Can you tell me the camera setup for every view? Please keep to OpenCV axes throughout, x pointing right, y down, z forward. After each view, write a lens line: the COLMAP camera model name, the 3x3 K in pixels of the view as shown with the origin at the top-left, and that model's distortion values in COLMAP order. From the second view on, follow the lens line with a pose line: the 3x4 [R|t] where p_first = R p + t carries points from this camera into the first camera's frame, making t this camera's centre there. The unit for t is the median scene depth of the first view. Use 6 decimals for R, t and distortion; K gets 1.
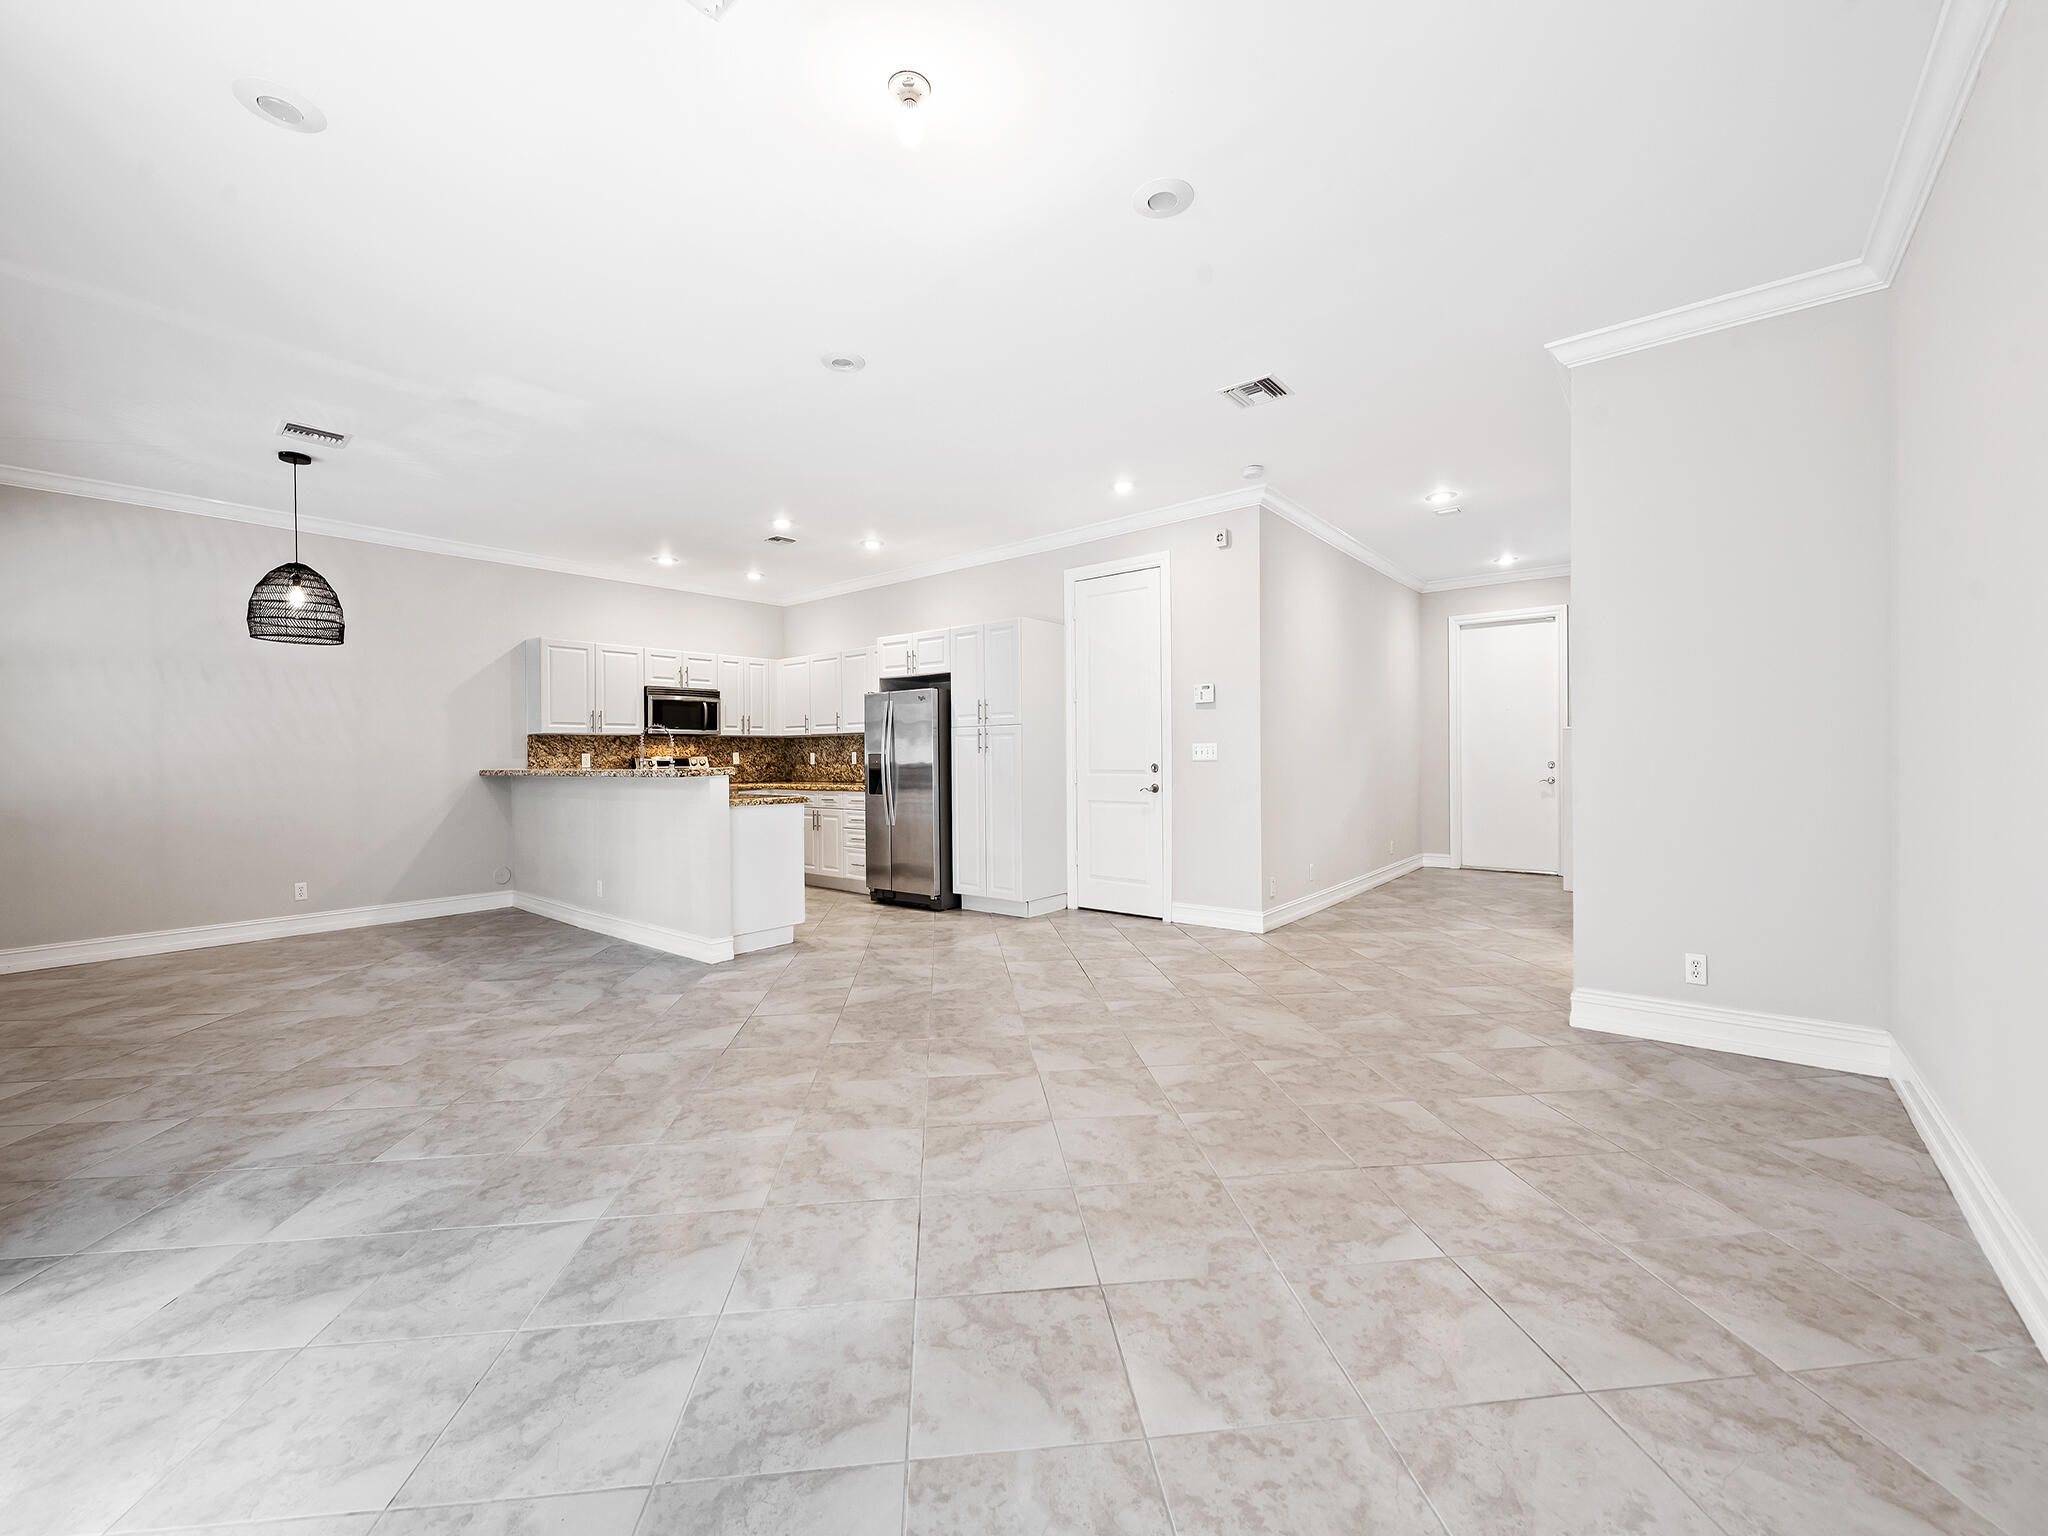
lens RADIAL K [[810.5, 0, 1026.5], [0, 810.5, 760.5], [0, 0, 1]] dist [0.001764, -0.002064]
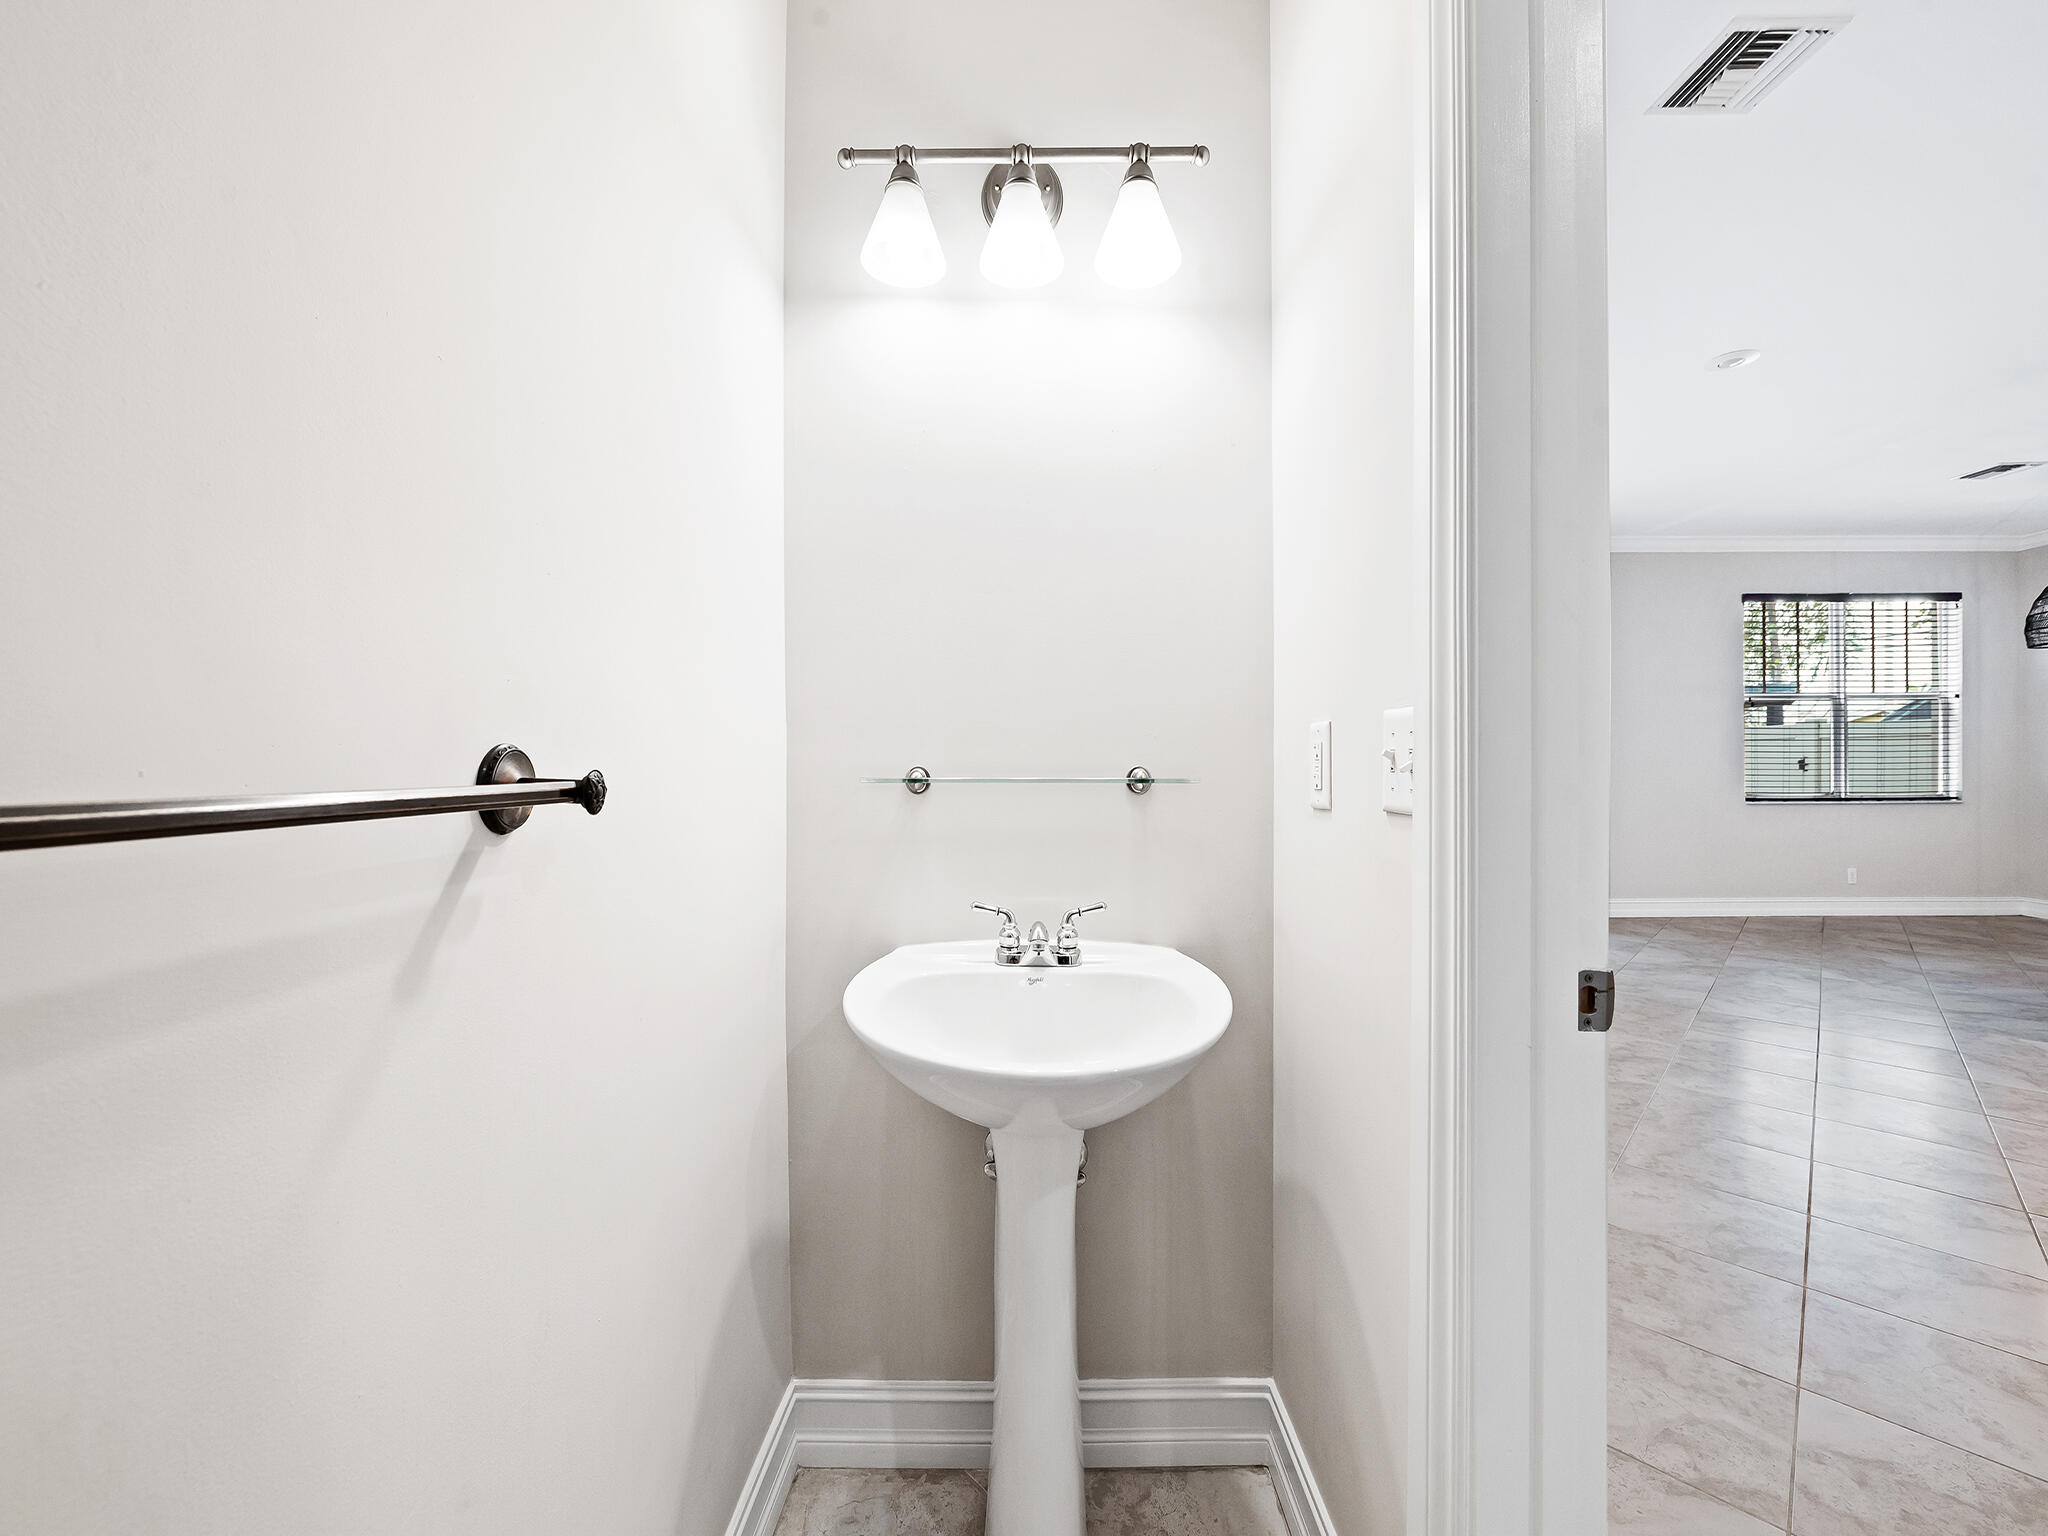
lens RADIAL K [[810.5, 0, 1035.5], [0, 810.5, 760.1], [0, 0, 1]] dist [0.001764, -0.002064]
pose [[-0.771564, 0.011849, -0.636042, 0.565230], [0.006954, 0.999924, 0.010192, -0.012044], [0.636114, 0.003440, -0.771587, 0.657376]]
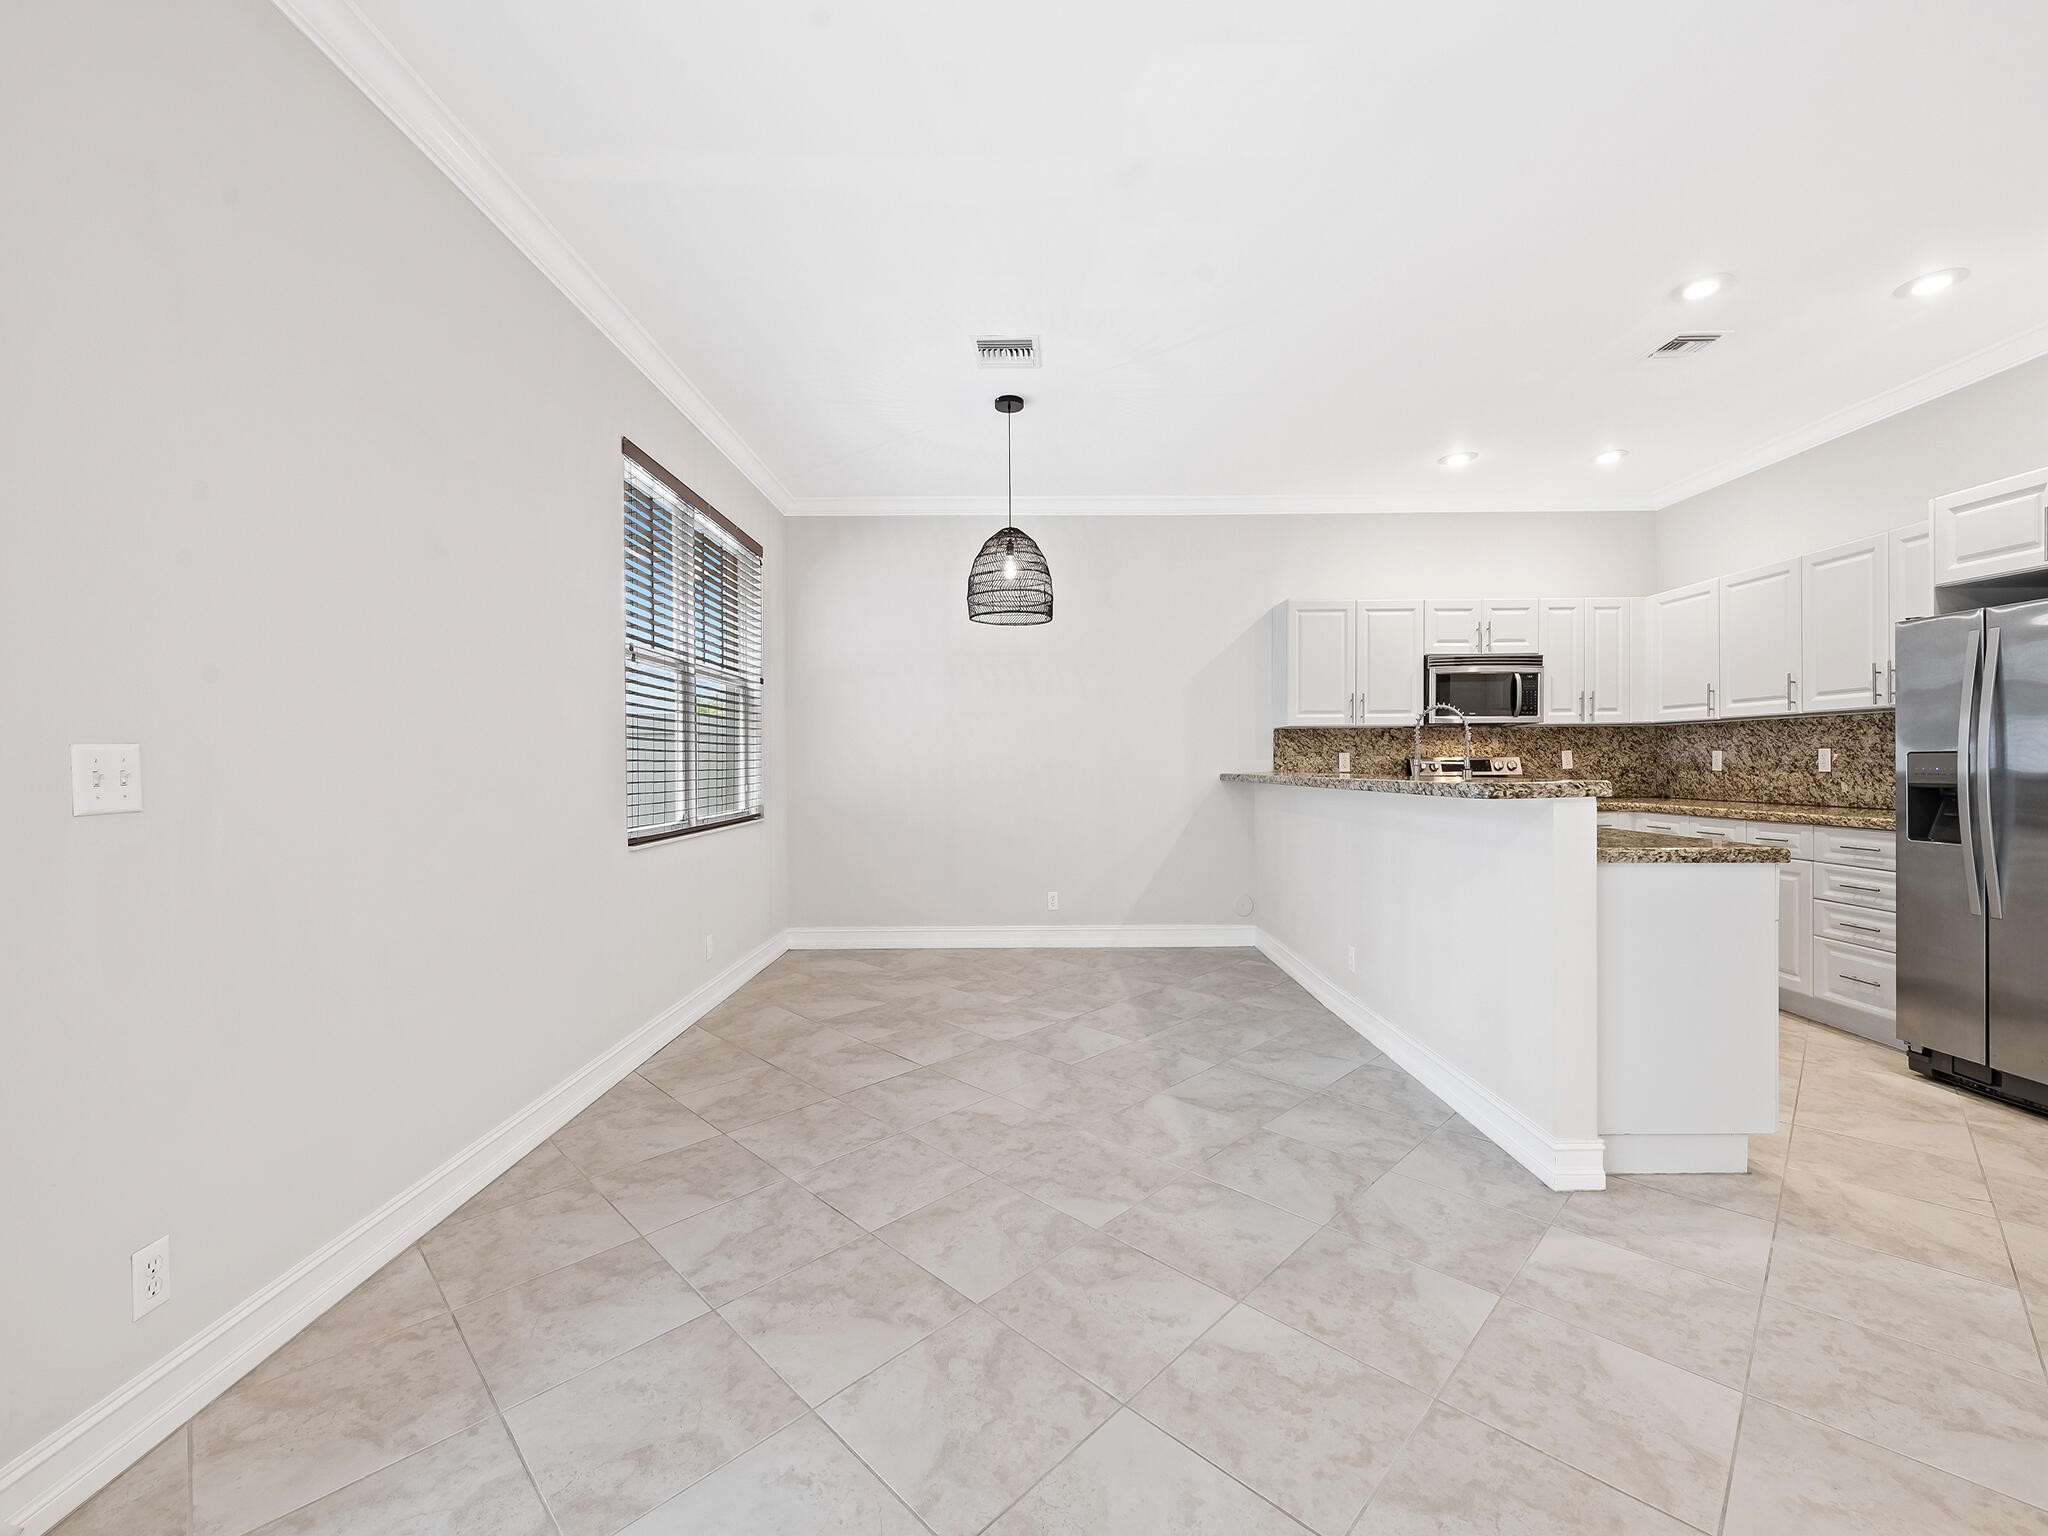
lens RADIAL K [[827.6, 0, 1029.2], [0, 827.6, 766.3], [0, 0, 1]] dist [0.002247, -0.002830]
pose [[0.630115, 0.009414, -0.776445, -0.149136], [-0.004411, 0.999954, 0.008544, -0.001586], [0.776489, -0.001959, 0.630128, 0.325779]]
